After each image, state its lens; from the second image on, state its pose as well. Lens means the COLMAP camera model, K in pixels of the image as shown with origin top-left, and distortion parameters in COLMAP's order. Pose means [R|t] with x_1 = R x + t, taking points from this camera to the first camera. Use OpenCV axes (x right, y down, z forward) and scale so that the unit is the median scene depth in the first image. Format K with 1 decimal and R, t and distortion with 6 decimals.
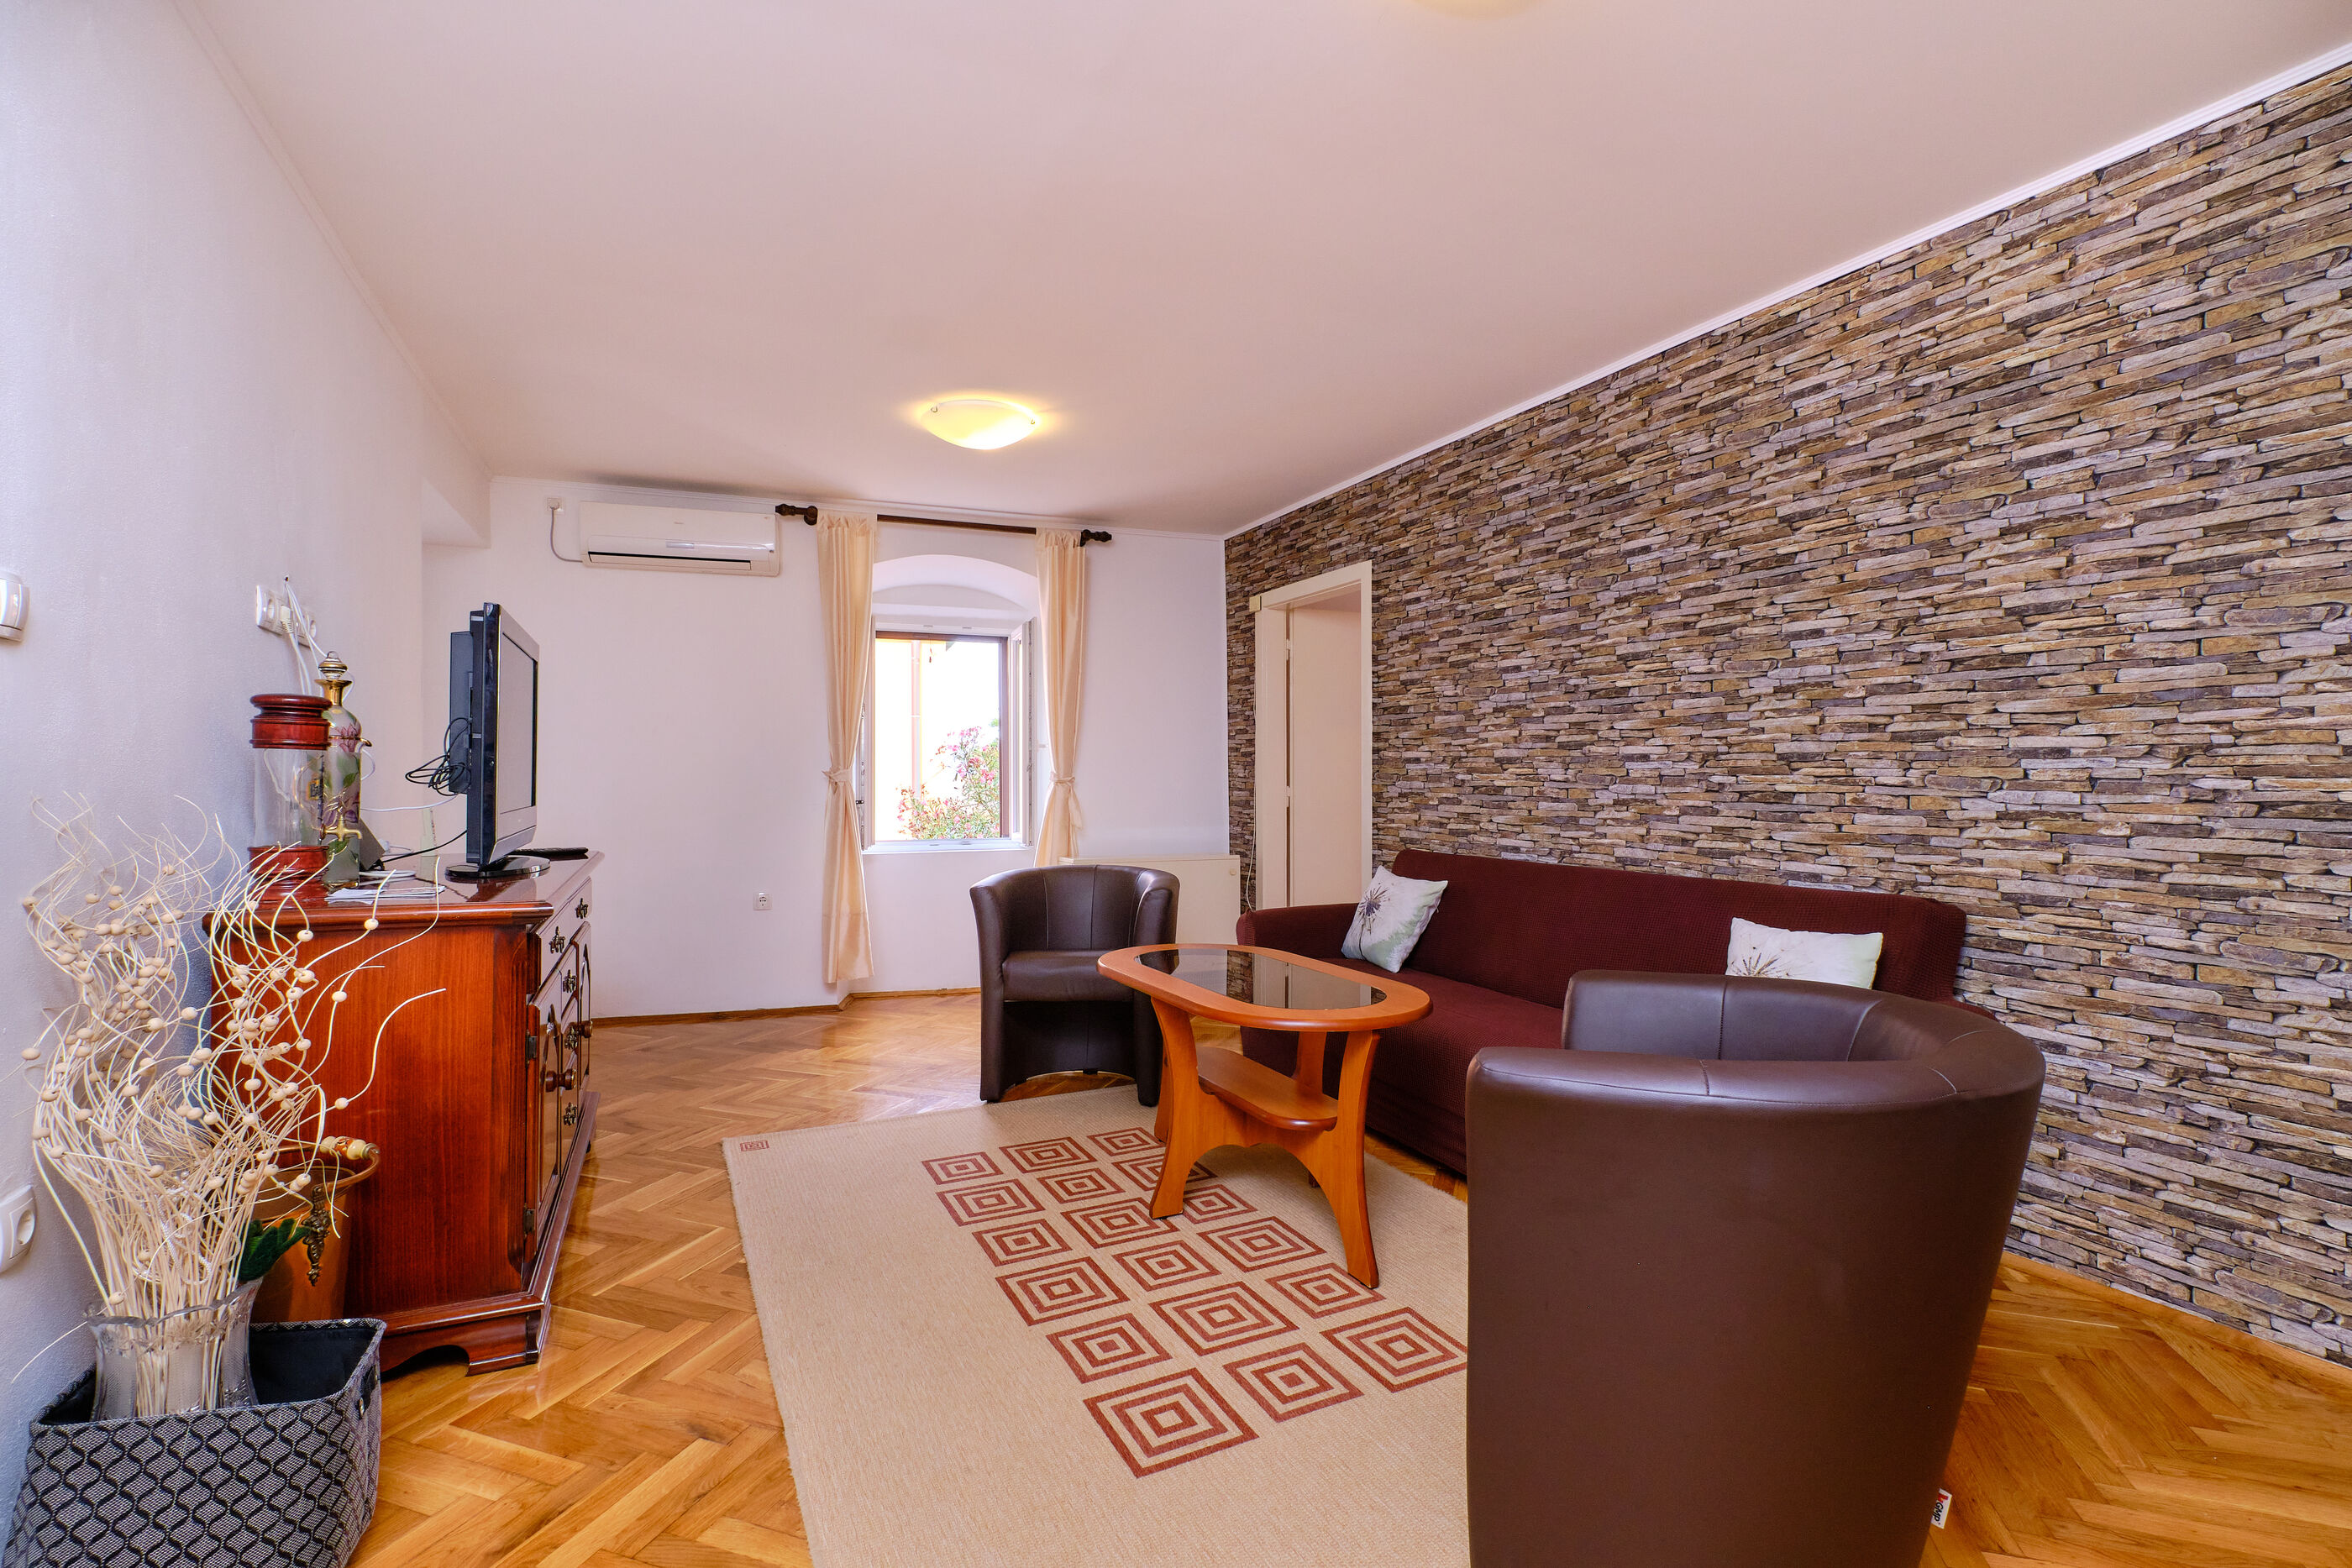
lens RADIAL K [[1030.4, 0, 1176.0], [0, 1030.4, 784.0], [0, 0, 1]] dist [-0.009092, -0.000085]
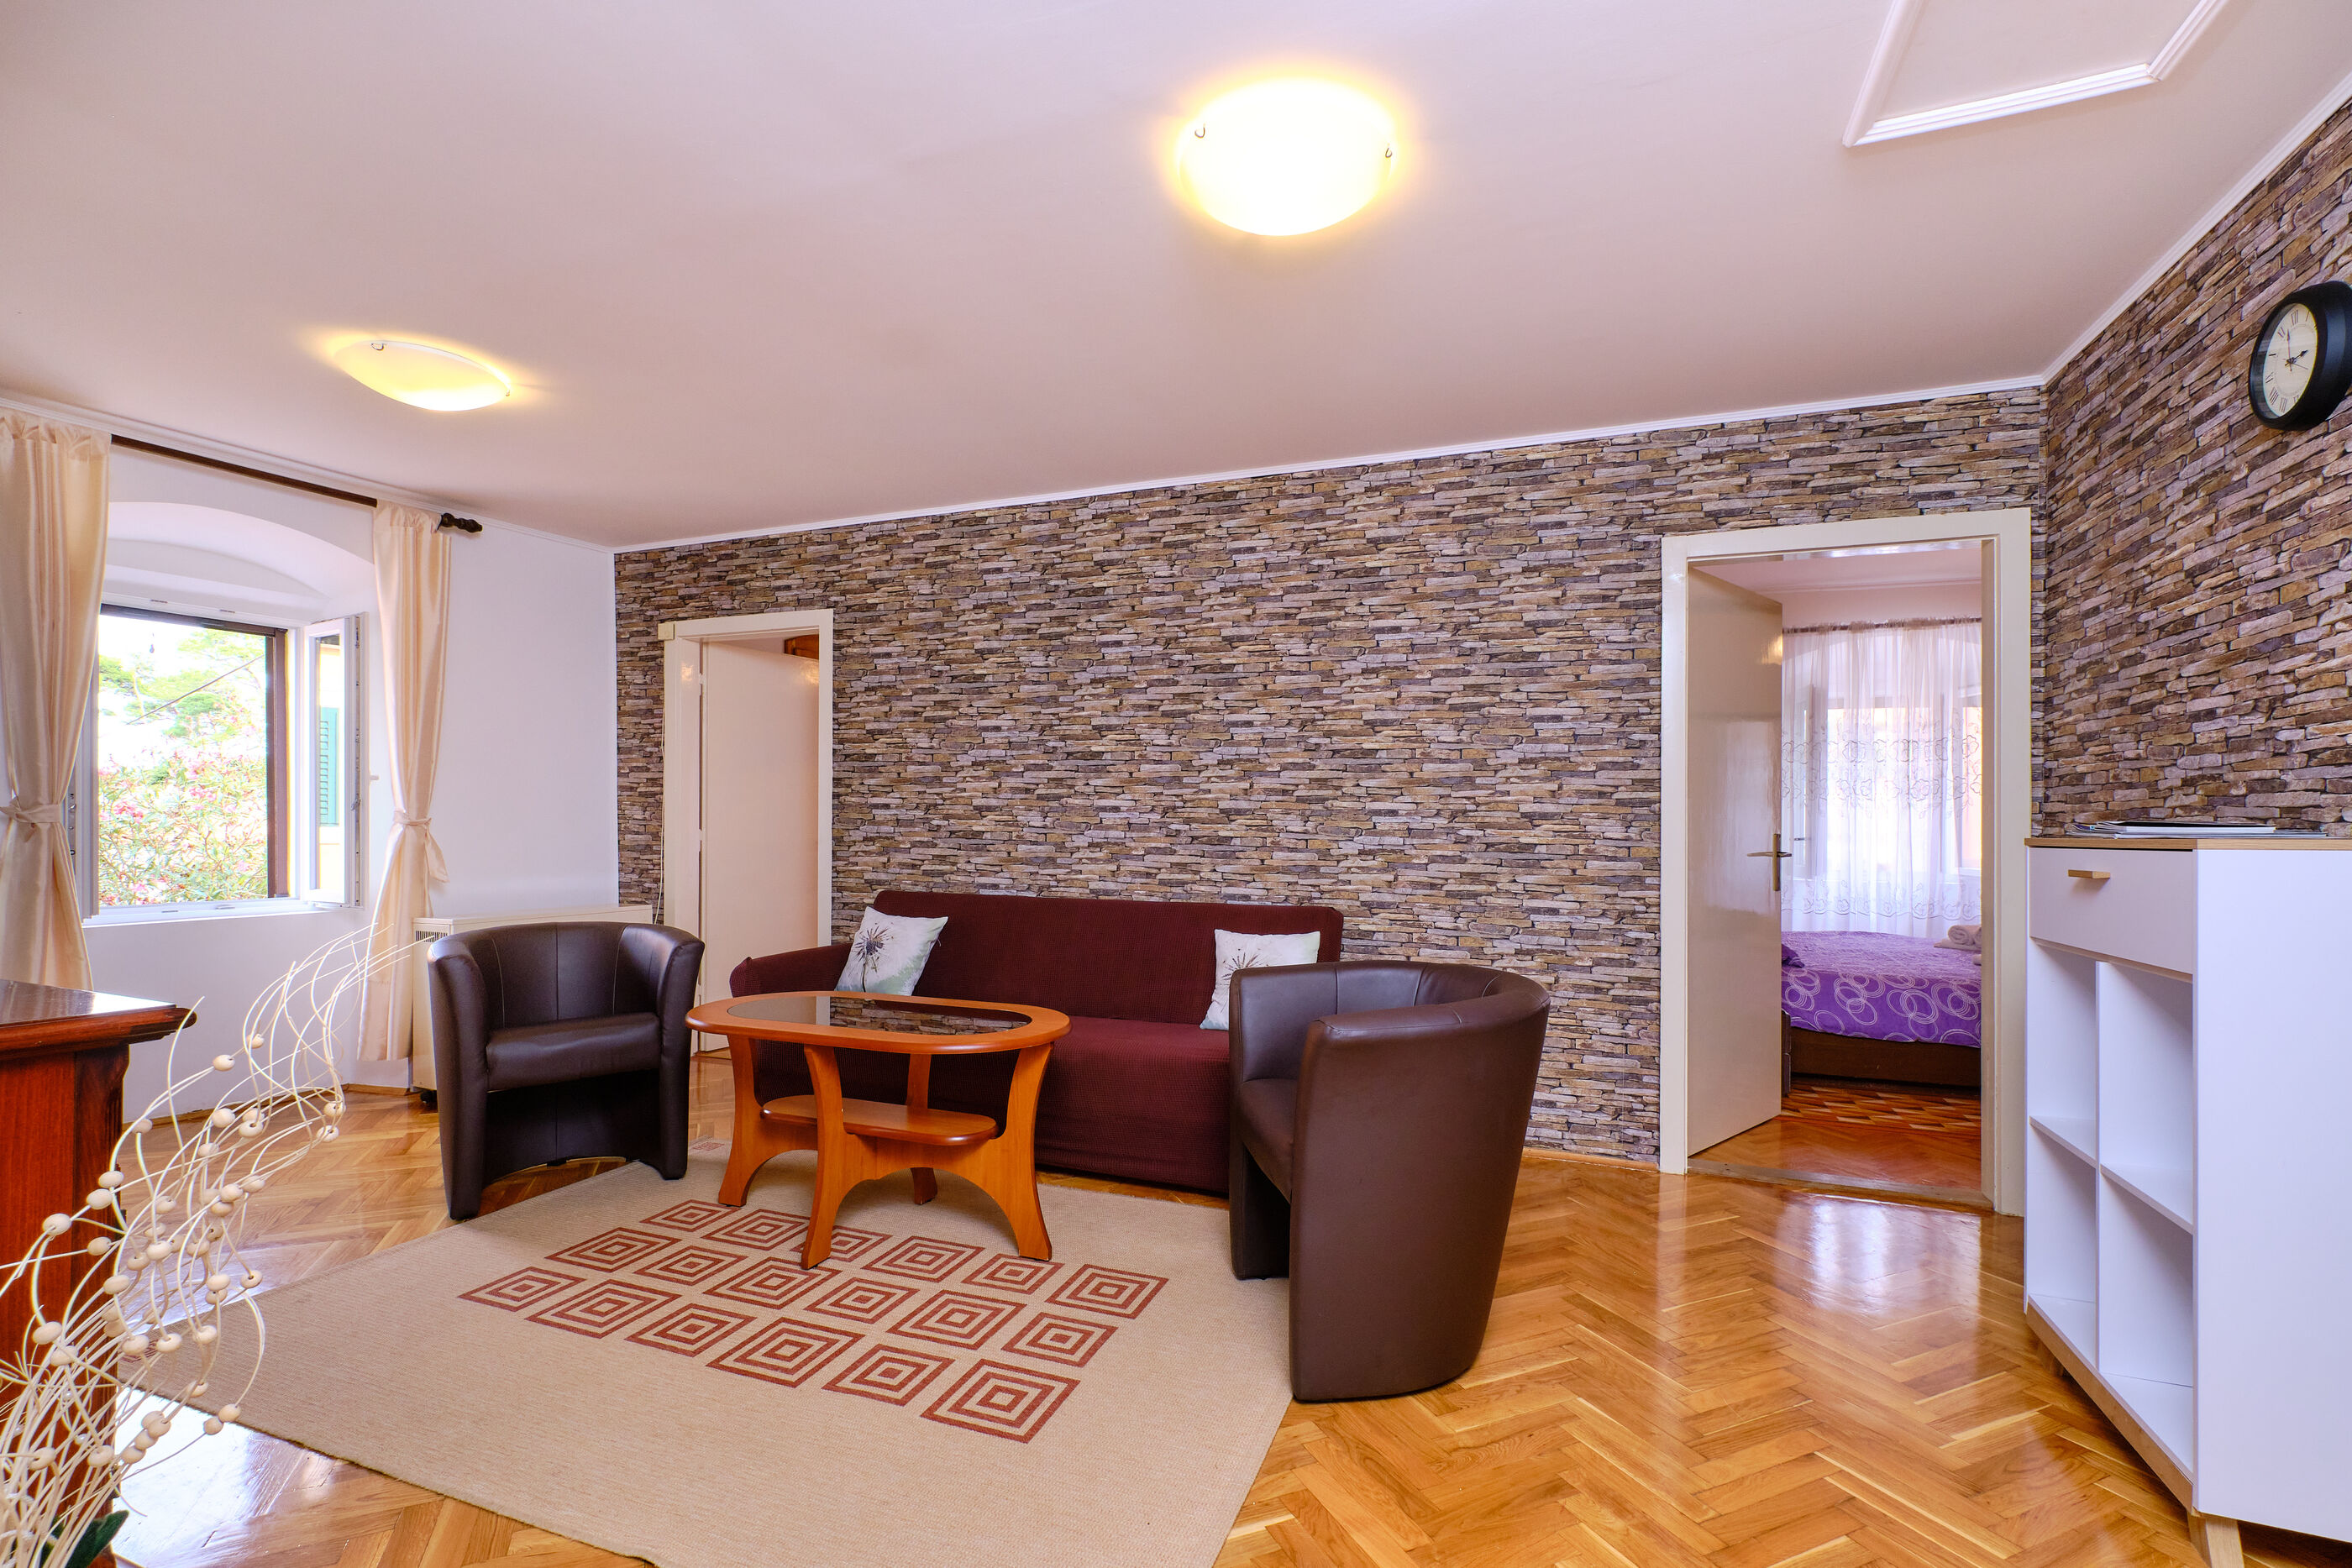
lens RADIAL K [[1024.8, 0, 1179.7], [0, 1024.8, 822.9], [0, 0, 1]] dist [-0.000833, -0.000109]
pose [[0.738349, 0.006550, 0.674388, -0.309042], [-0.005461, 0.999978, -0.003733, -0.004237], [-0.674397, -0.000926, 0.738368, 0.020898]]
